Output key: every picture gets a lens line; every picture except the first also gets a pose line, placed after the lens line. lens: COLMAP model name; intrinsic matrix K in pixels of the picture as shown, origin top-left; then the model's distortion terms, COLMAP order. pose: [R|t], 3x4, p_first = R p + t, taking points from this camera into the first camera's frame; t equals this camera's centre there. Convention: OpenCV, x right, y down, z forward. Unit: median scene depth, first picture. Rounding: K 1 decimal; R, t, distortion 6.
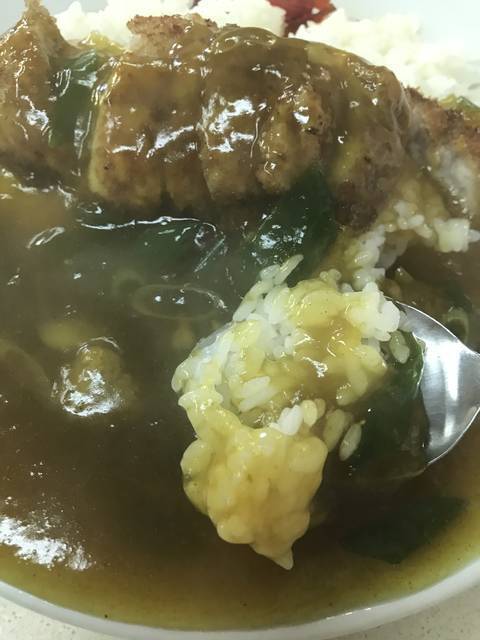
lens RADIAL K [[531.0, 0, 239.8], [0, 531.0, 288.9], [0, 0, 1]] dist [-0.013674, -0.004772]
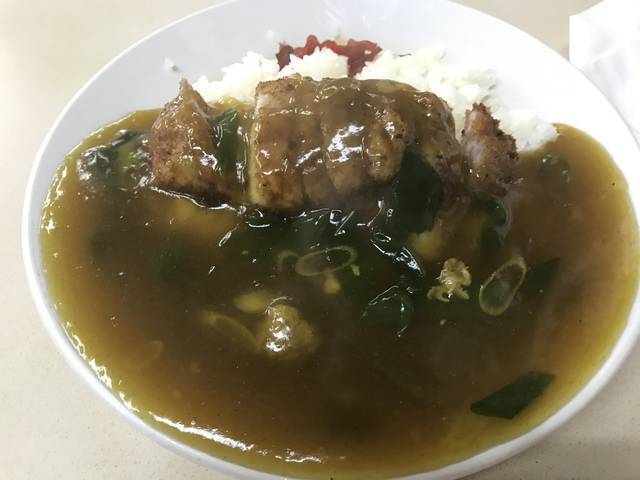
lens RADIAL K [[531.0, 0, 320.0], [0, 531.0, 240.0], [0, 0, 1]] dist [-0.013674, -0.004772]
pose [[0.983208, -0.173891, 0.055345, -0.205928], [0.179037, 0.977877, -0.108174, 0.106386], [-0.035310, 0.116266, 0.992590, -0.444969]]
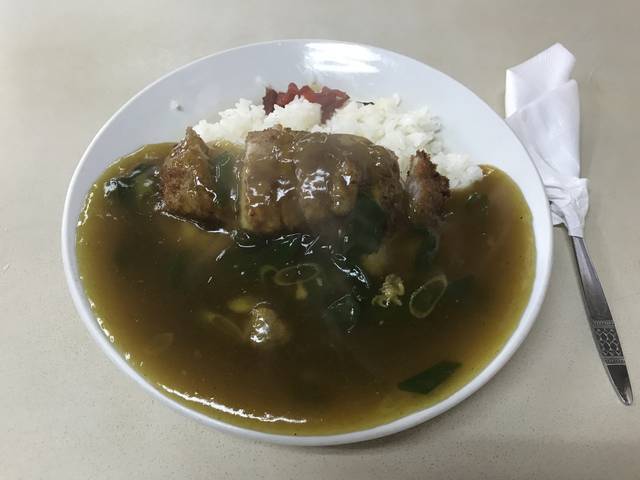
lens RADIAL K [[516.0, 0, 320.0], [0, 516.0, 240.0], [0, 0, 1]] dist [0.008850, -0.001235]
pose [[0.984725, -0.152456, 0.084106, -0.176667], [0.159484, 0.983591, -0.084342, 0.057554], [-0.069867, 0.096467, 0.992881, -0.865738]]
